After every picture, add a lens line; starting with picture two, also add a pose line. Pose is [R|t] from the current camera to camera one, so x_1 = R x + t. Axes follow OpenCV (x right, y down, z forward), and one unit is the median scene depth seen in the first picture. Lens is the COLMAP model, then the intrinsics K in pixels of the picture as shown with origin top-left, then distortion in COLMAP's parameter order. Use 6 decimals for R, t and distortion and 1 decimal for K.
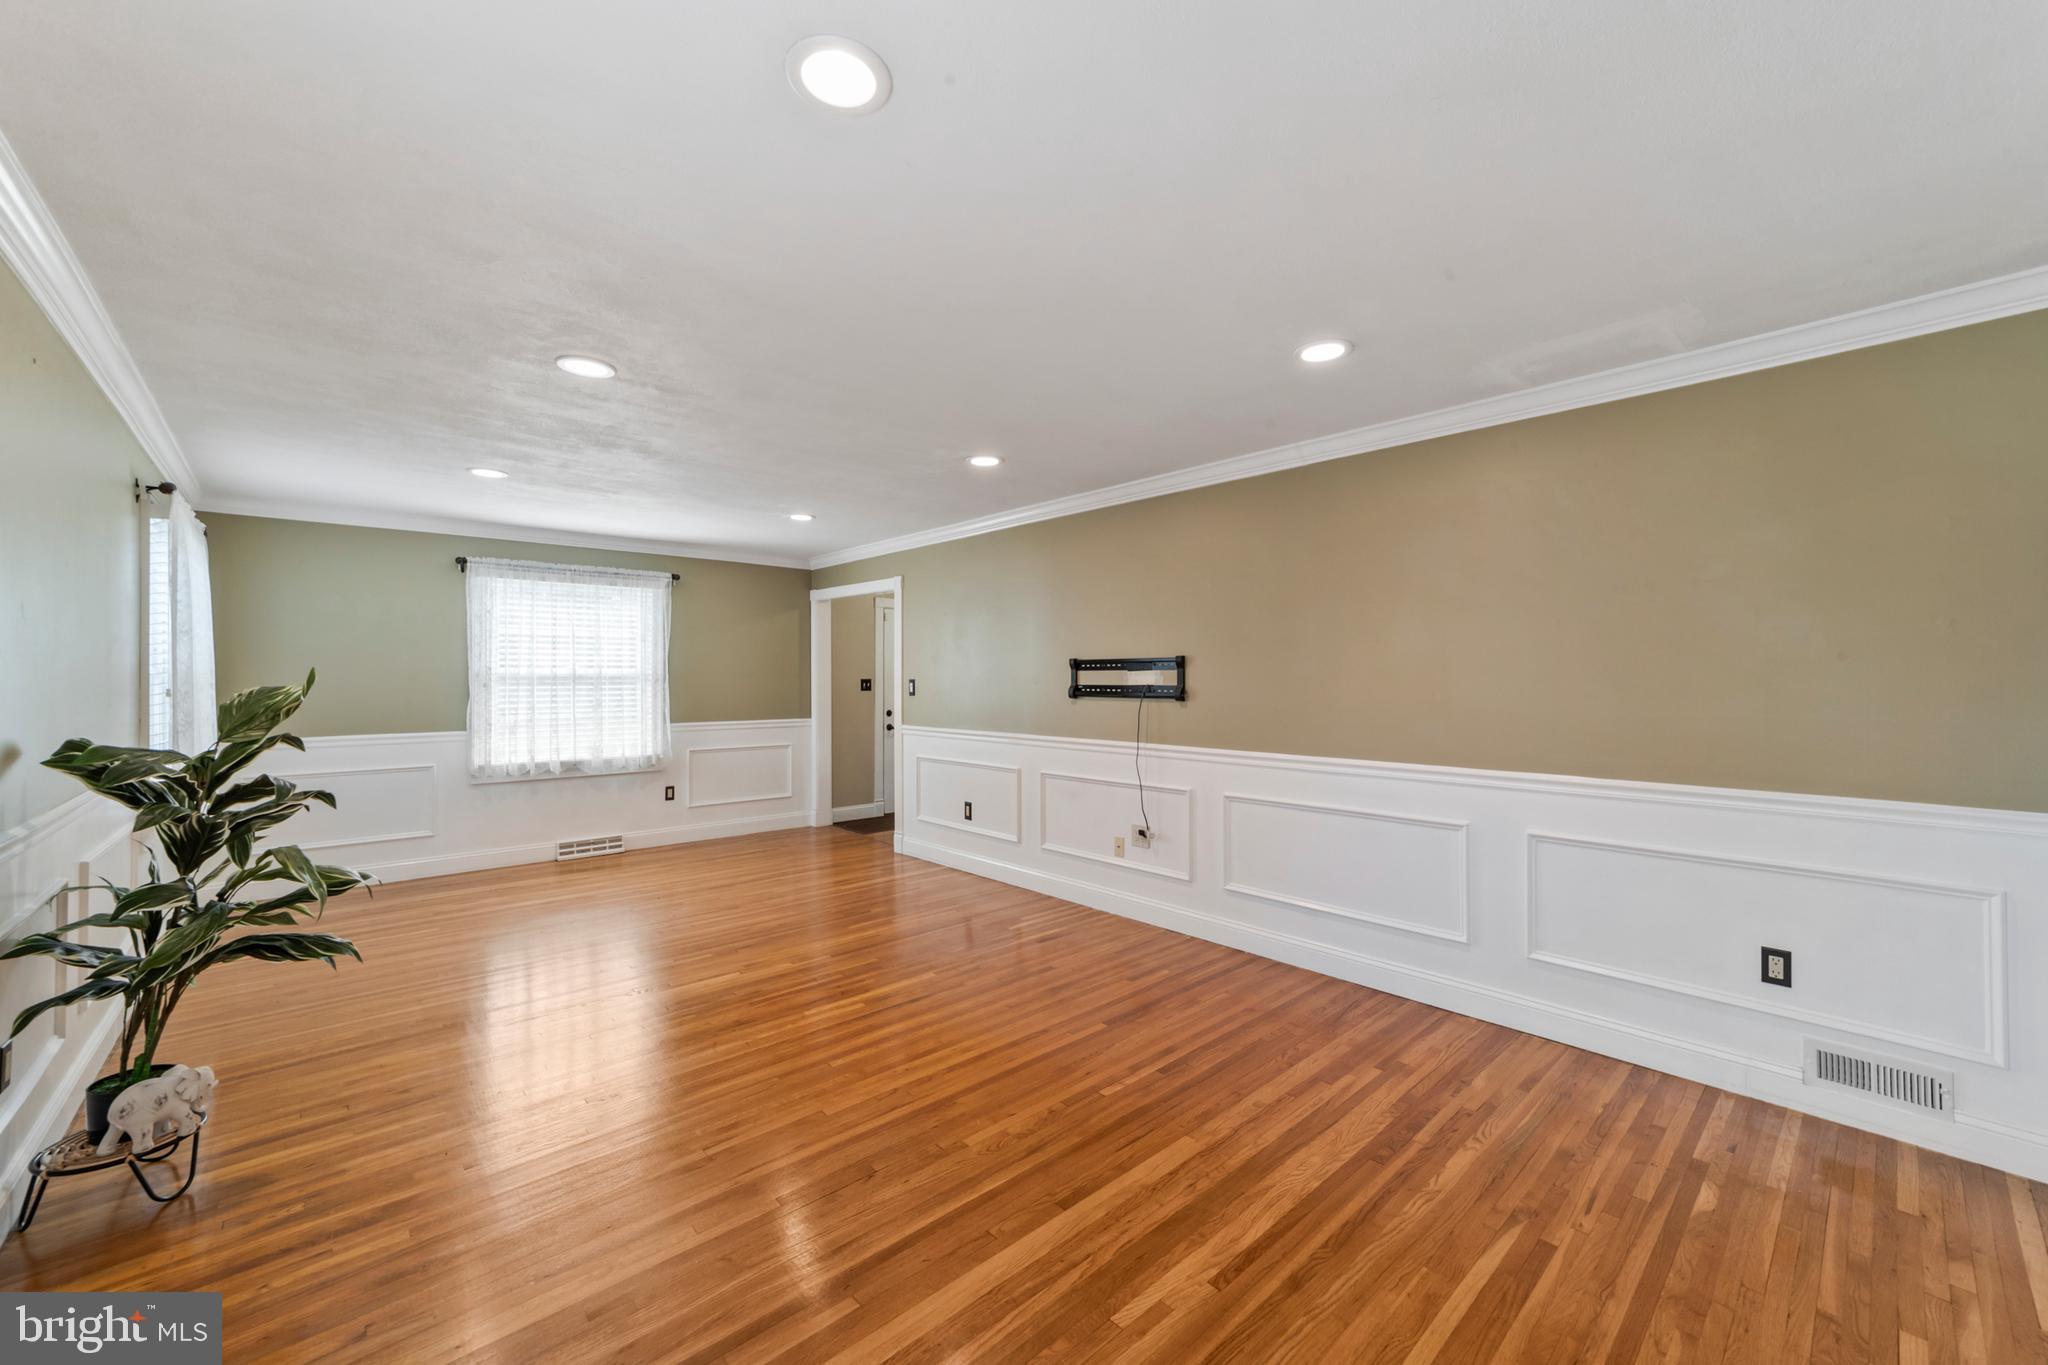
lens RADIAL K [[788.3, 0, 1024.0], [0, 788.3, 682.5], [0, 0, 1]] dist [-0.004524, 0.000108]
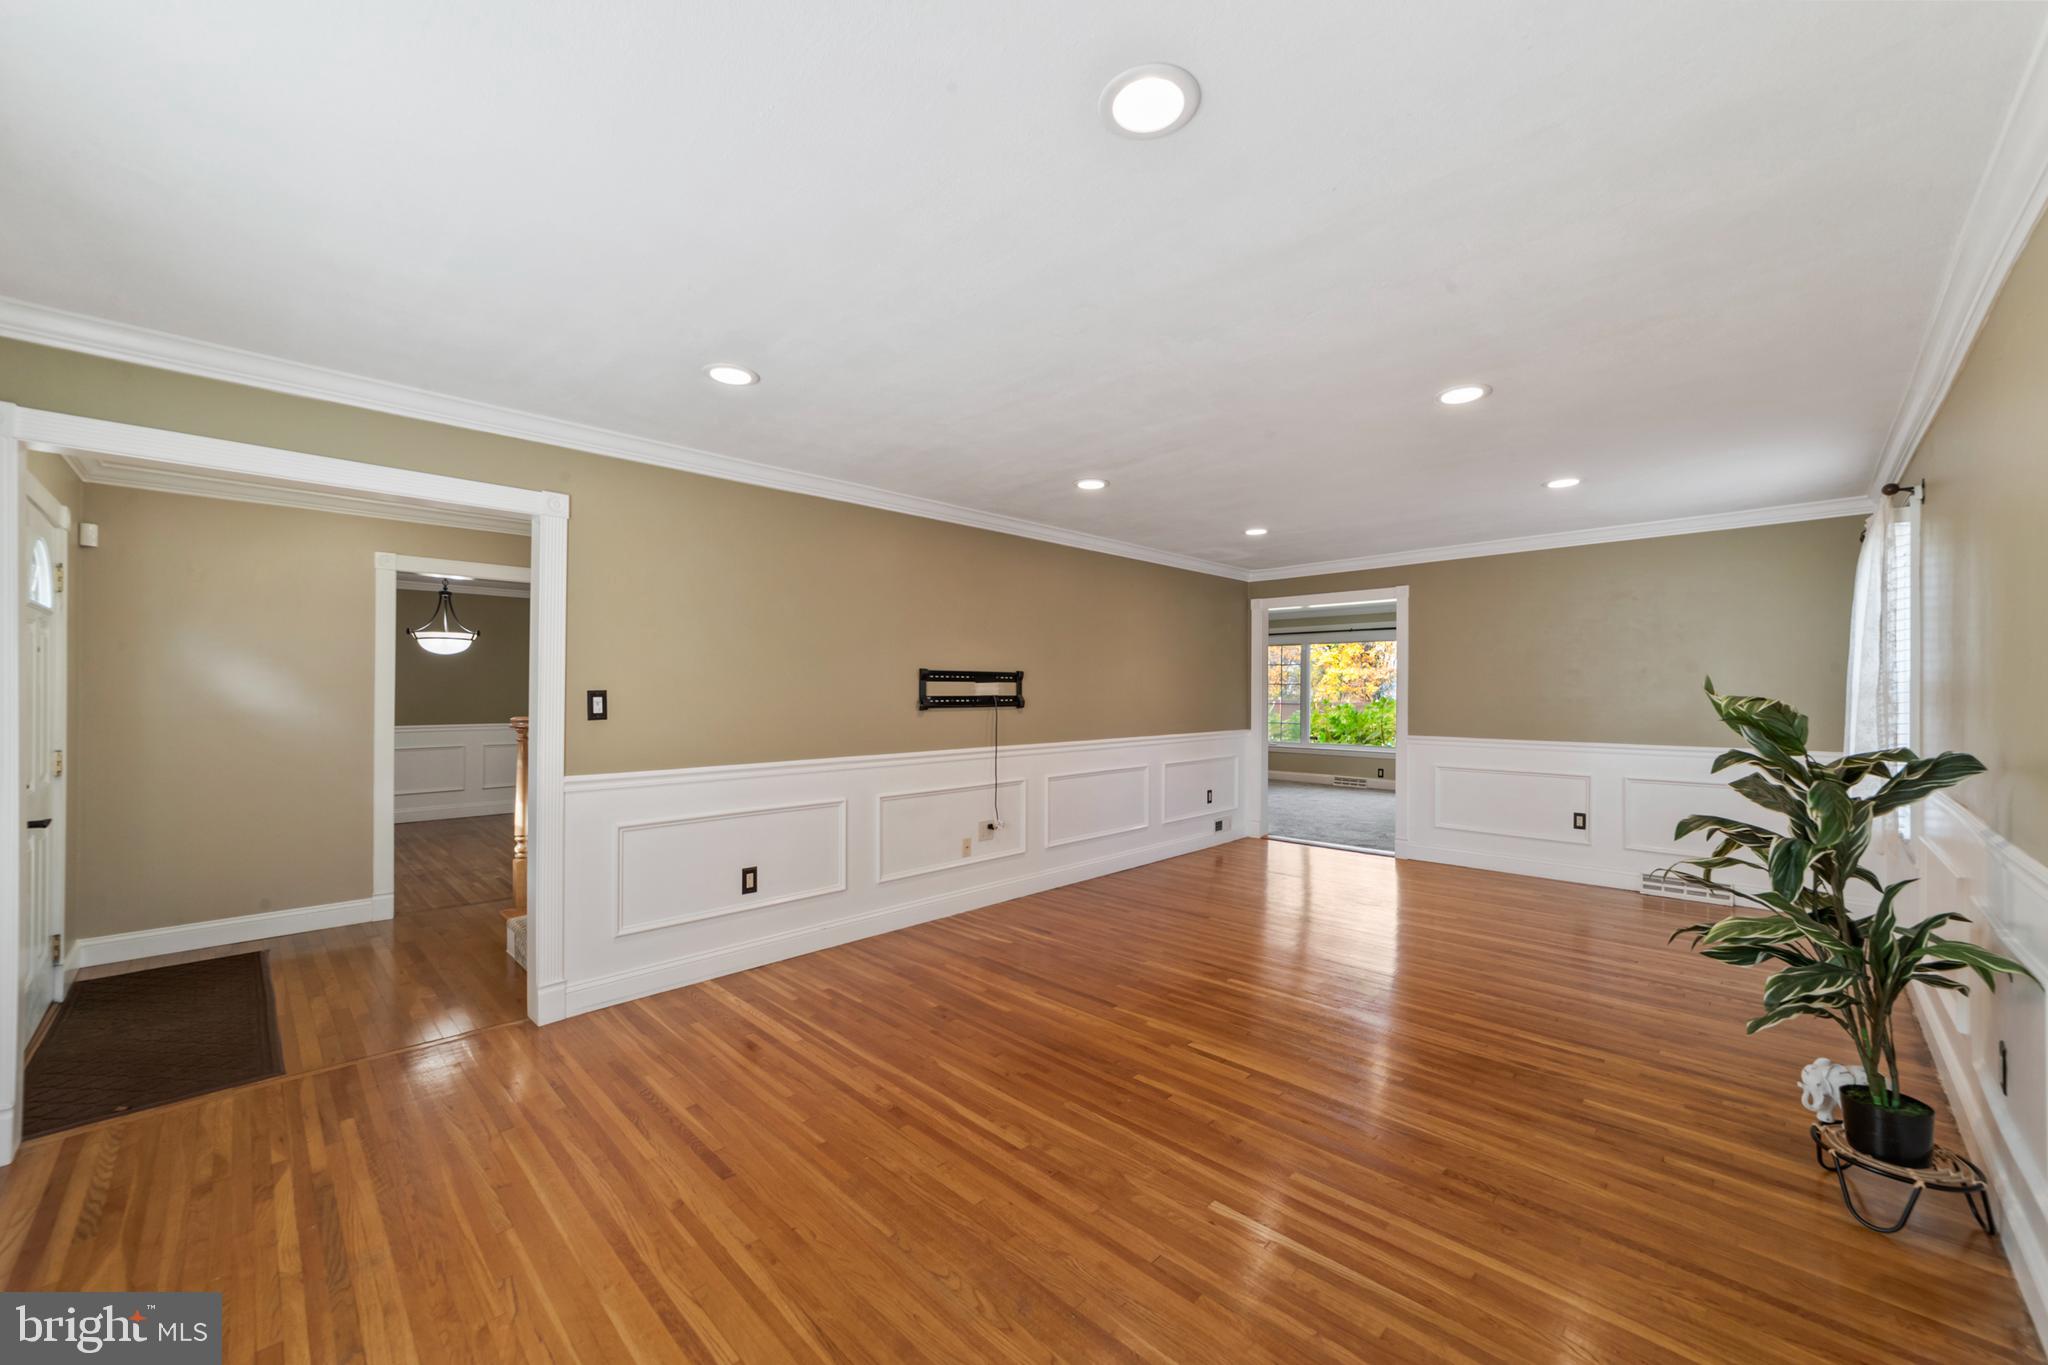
lens RADIAL K [[788.3, 0, 1024.0], [0, 788.3, 682.5], [0, 0, 1]] dist [-0.004524, 0.000108]
pose [[-0.055383, 0.004343, 0.998456, -0.981793], [-0.003353, 0.999984, -0.004536, -0.010393], [-0.998460, -0.003599, -0.055368, 1.015127]]
